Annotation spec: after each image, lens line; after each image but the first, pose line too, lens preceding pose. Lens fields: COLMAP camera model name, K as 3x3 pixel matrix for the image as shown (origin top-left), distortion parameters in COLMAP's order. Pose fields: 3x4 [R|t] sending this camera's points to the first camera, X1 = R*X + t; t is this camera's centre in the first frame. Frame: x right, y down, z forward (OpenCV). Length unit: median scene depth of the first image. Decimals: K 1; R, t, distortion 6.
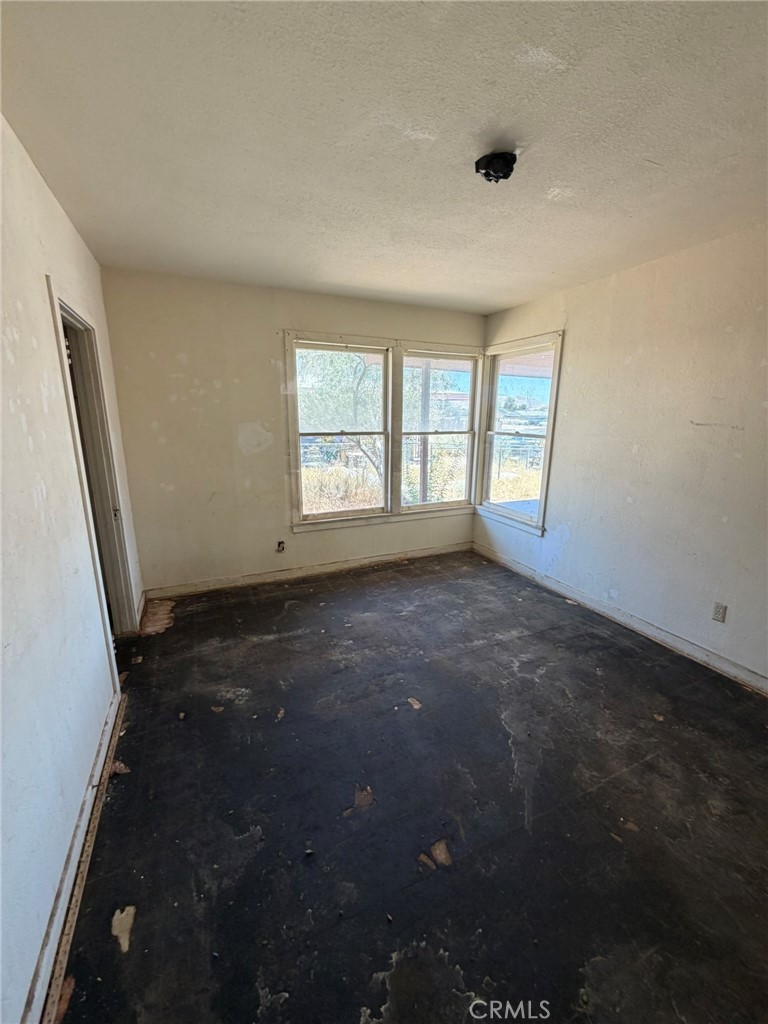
lens RADIAL K [[408.1, 0, 384.8], [0, 408.1, 508.4], [0, 0, 1]] dist [-0.001408, 0.000216]
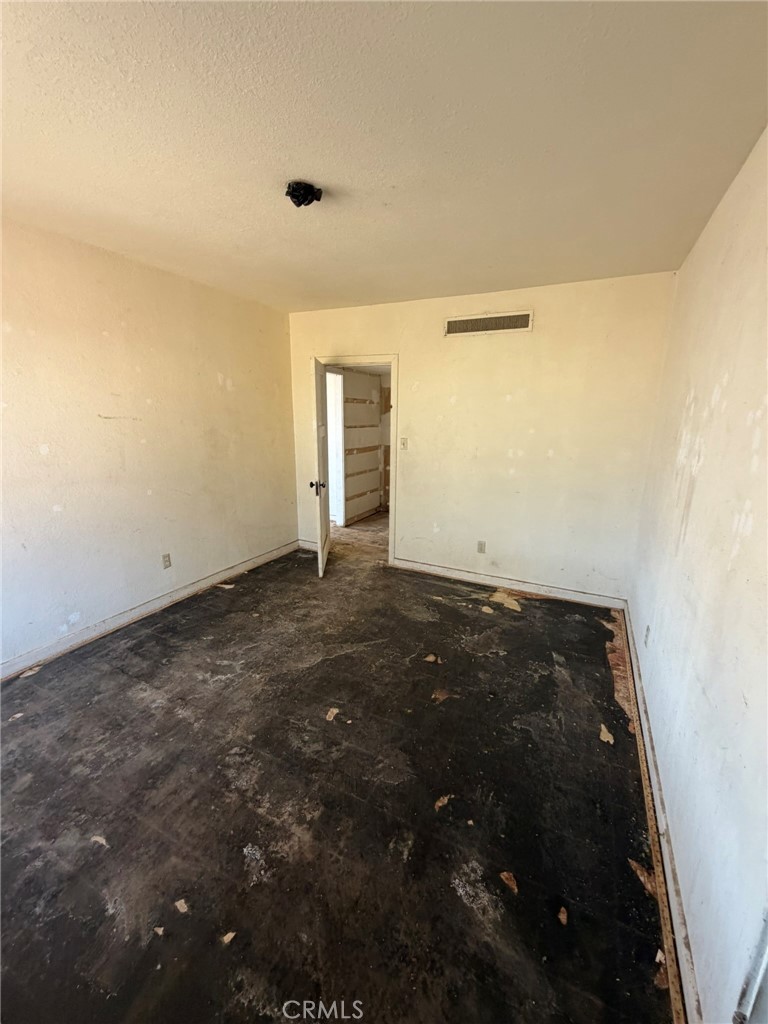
lens RADIAL K [[408.1, 0, 384.8], [0, 408.1, 508.4], [0, 0, 1]] dist [-0.001408, 0.000216]
pose [[-0.628298, -0.197855, 0.752393, -0.486026], [0.159015, 0.914041, 0.373152, -0.235867], [-0.761549, 0.354092, -0.542828, 0.959728]]
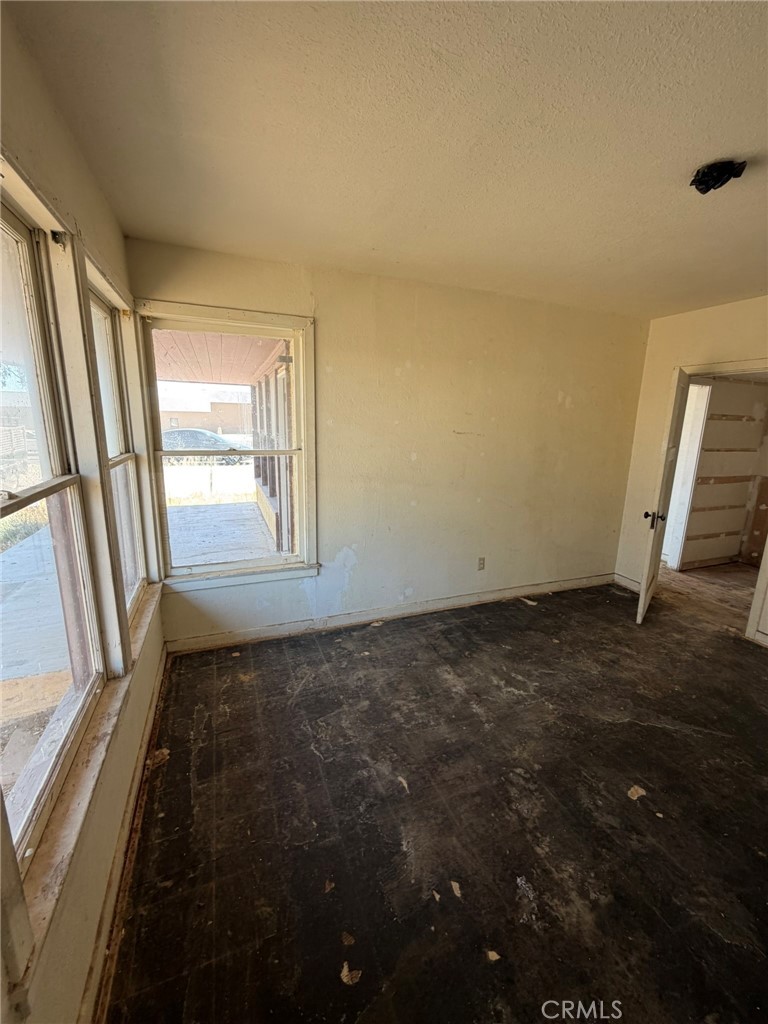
lens RADIAL K [[408.1, 0, 384.8], [0, 408.1, 508.4], [0, 0, 1]] dist [-0.001408, 0.000216]
pose [[0.054565, -0.216126, 0.974840, -0.470205], [0.207927, 0.957352, 0.200610, -0.246441], [-0.976621, 0.191749, 0.097177, 0.991186]]
